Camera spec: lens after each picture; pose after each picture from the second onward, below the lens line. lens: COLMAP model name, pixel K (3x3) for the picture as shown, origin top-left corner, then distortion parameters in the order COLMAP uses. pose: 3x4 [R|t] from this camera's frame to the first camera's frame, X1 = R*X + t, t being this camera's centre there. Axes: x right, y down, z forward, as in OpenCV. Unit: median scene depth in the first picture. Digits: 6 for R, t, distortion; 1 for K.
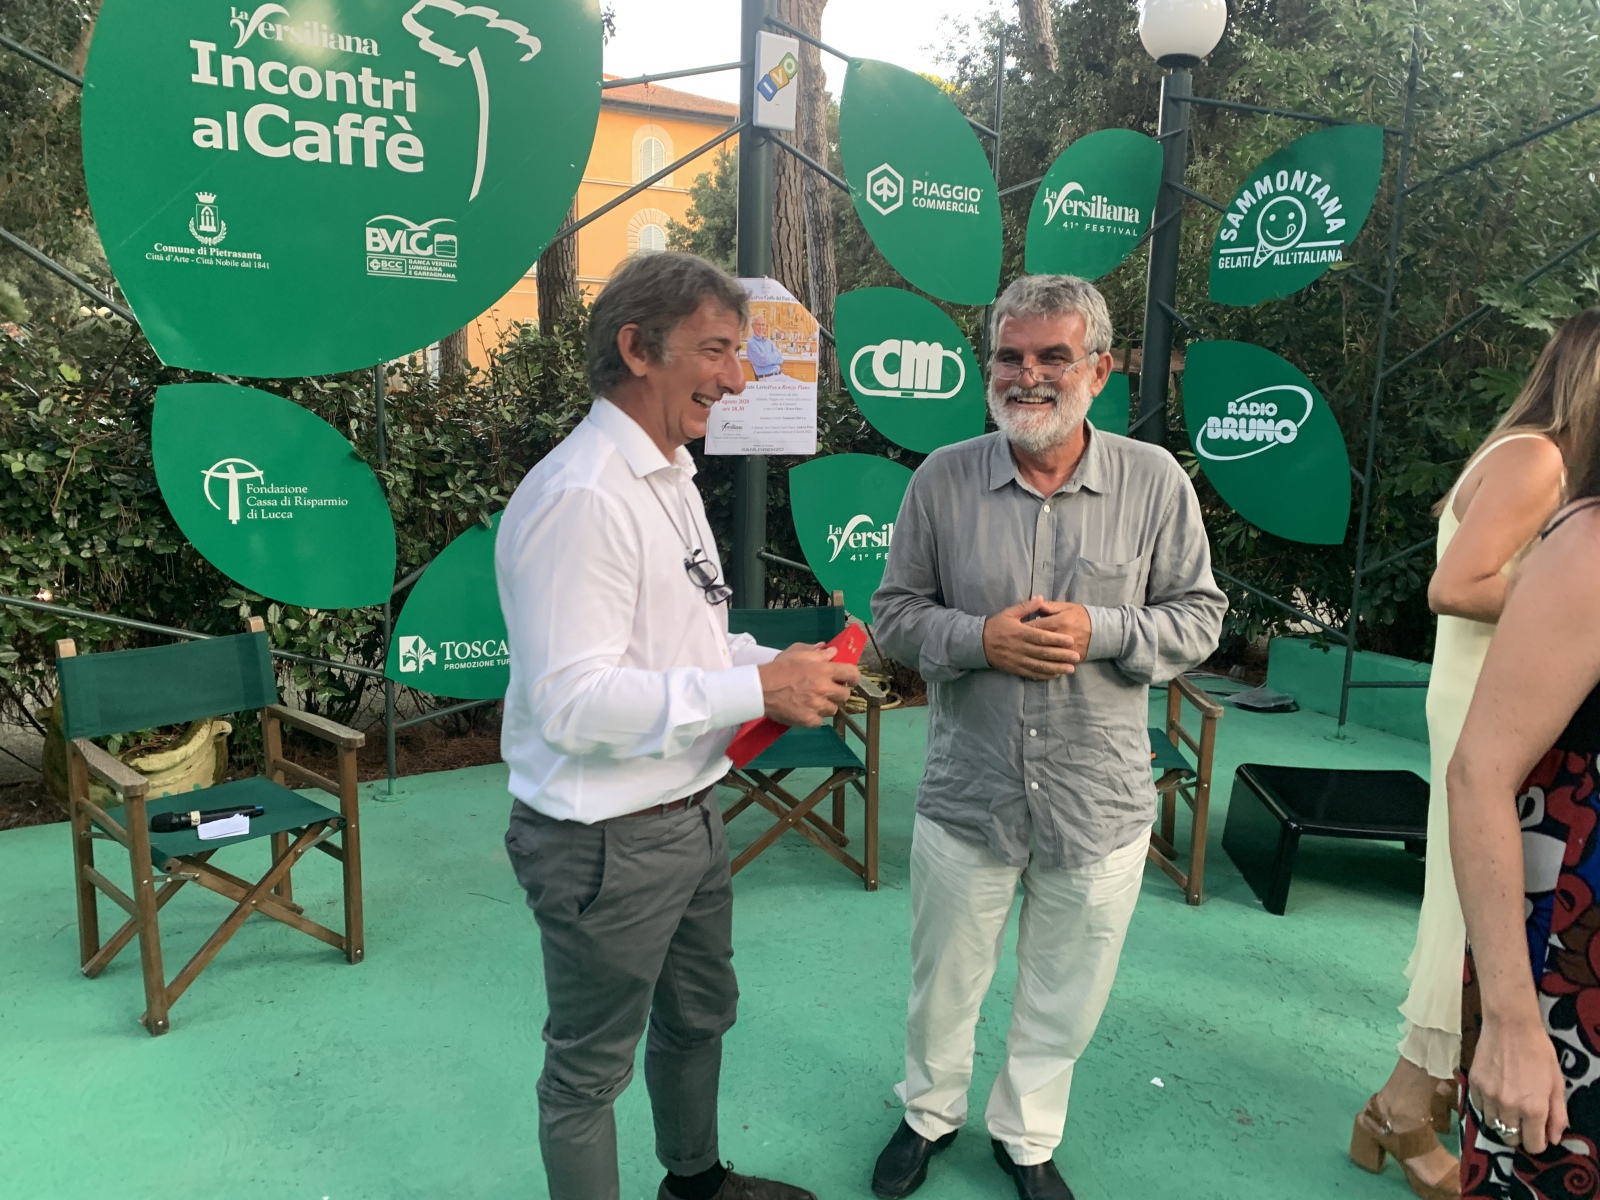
lens RADIAL K [[1229.5, 0, 812.1], [0, 1229.5, 598.7], [0, 0, 1]] dist [0.047088, -0.057783]
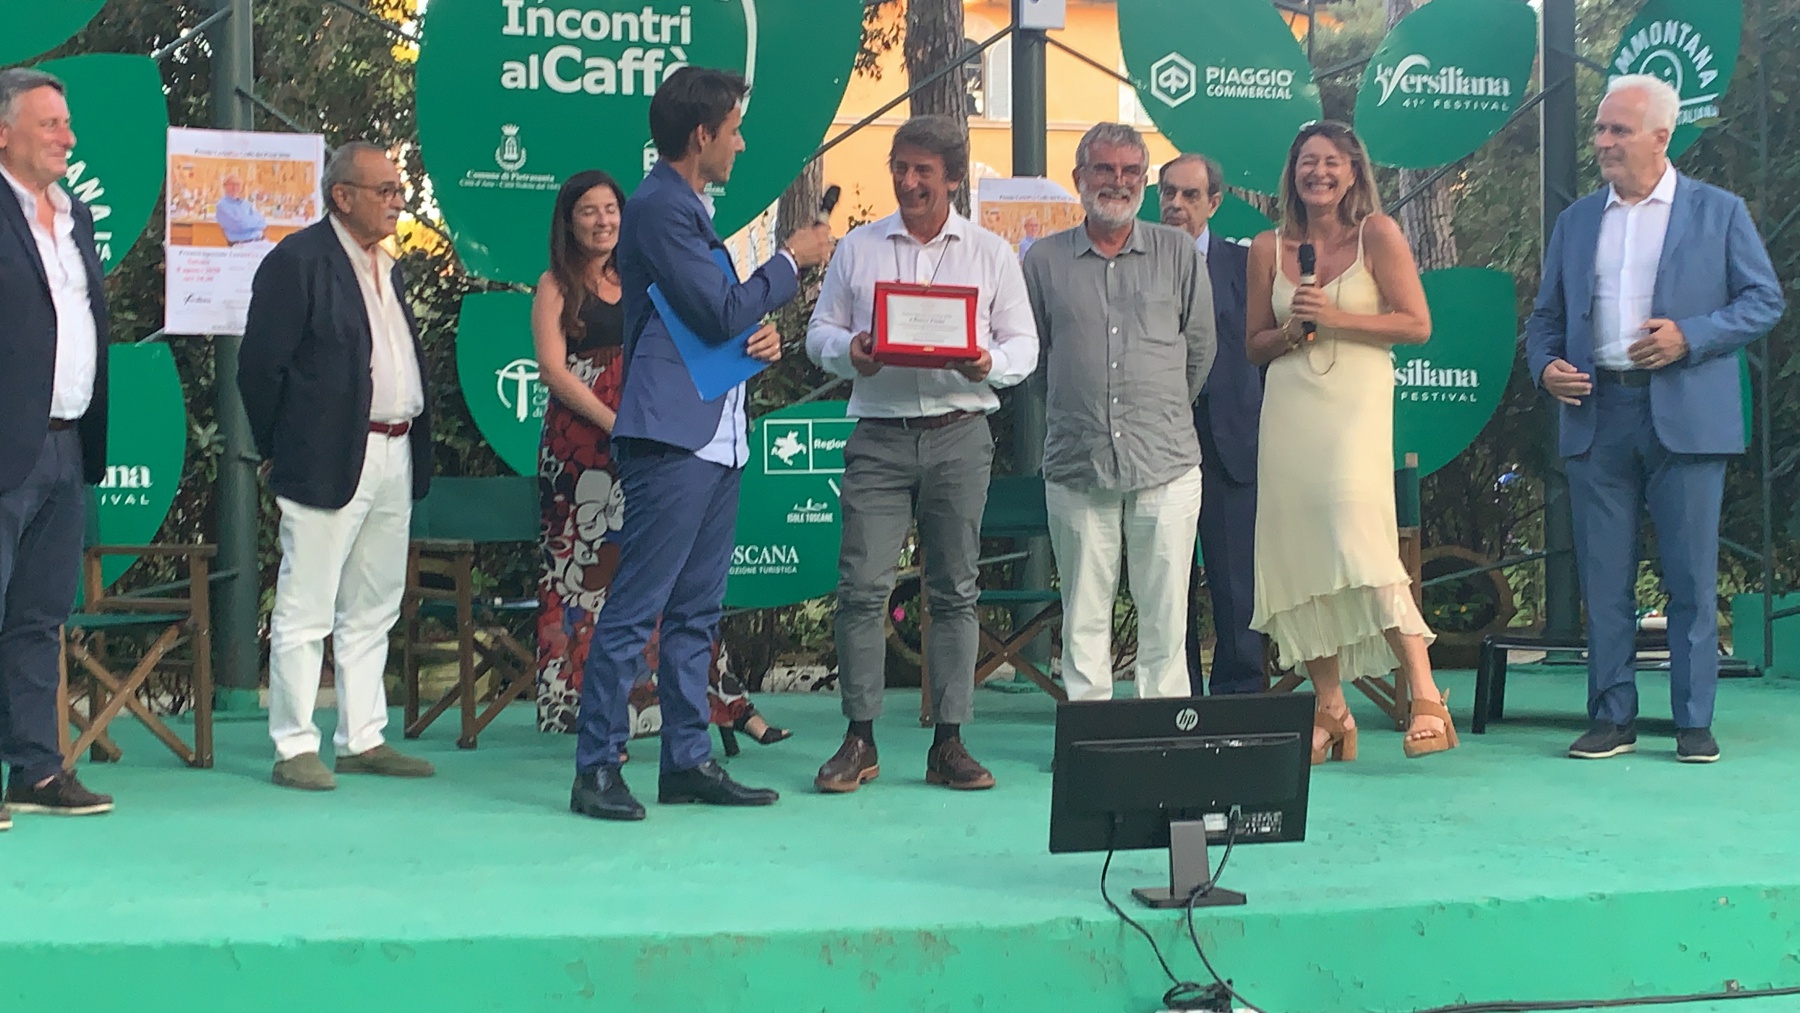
lens RADIAL K [[2441.3, 0, 920.5], [0, 2441.3, 490.7], [0, 0, 1]] dist [0.213294, -0.620352]
pose [[0.970654, -0.036800, -0.237646, 0.320521], [-0.005807, 0.984347, -0.176145, 0.318477], [0.240409, 0.172356, 0.955247, -0.807446]]
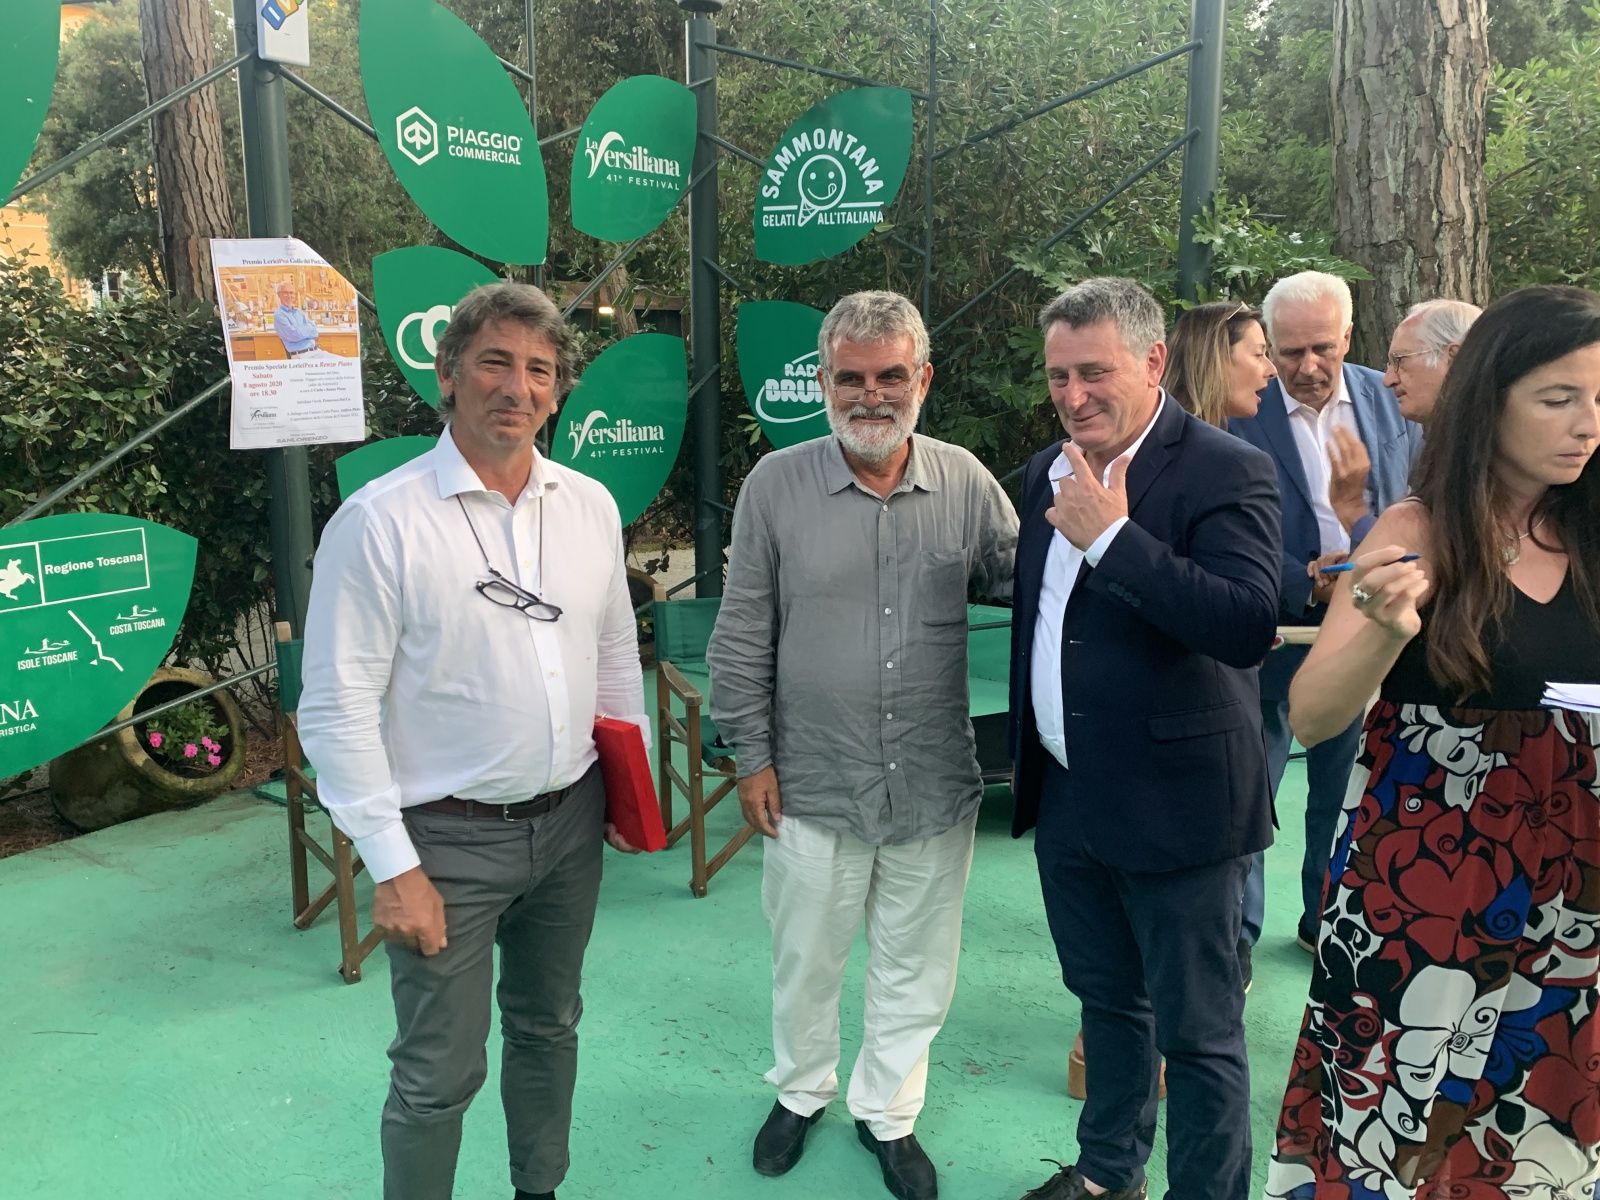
lens RADIAL K [[1361.2, 0, 800.8], [0, 1361.2, 585.4], [0, 0, 1]] dist [0.059168, -0.090470]
pose [[0.918190, -0.095148, 0.384545, -0.101475], [0.087034, 0.995461, 0.038492, -0.028745], [-0.386462, -0.001875, 0.922303, -0.004712]]
